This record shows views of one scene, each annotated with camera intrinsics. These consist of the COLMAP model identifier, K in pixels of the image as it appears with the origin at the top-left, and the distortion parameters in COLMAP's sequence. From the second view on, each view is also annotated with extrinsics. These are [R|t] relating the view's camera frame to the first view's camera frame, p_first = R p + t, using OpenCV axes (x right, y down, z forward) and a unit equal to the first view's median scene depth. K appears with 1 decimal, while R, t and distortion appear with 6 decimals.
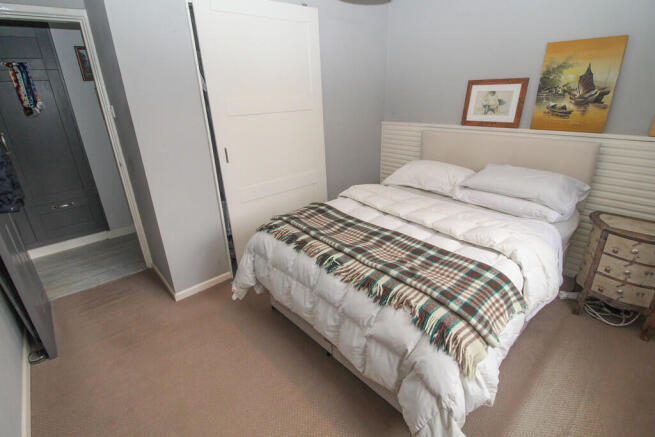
lens RADIAL K [[312.1, 0, 326.5], [0, 312.1, 219.4], [0, 0, 1]] dist [-0.015534, -0.005235]
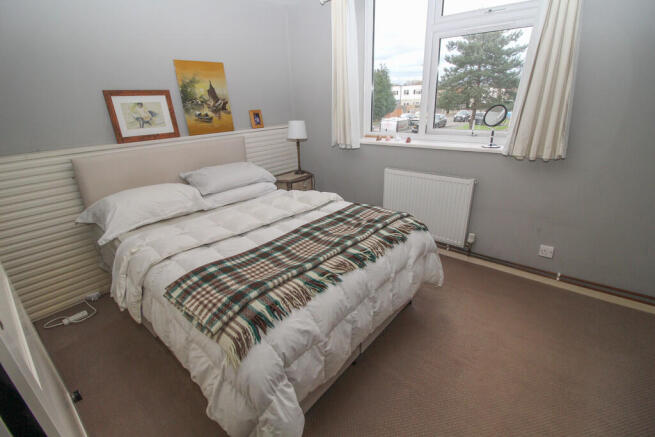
lens RADIAL K [[312.1, 0, 322.1], [0, 312.1, 218.6], [0, 0, 1]] dist [-0.015534, -0.005235]
pose [[-0.148118, -0.311335, 0.938686, -0.614030], [0.406195, 0.846250, 0.344771, -0.255266], [-0.901702, 0.432356, 0.001118, 0.768678]]
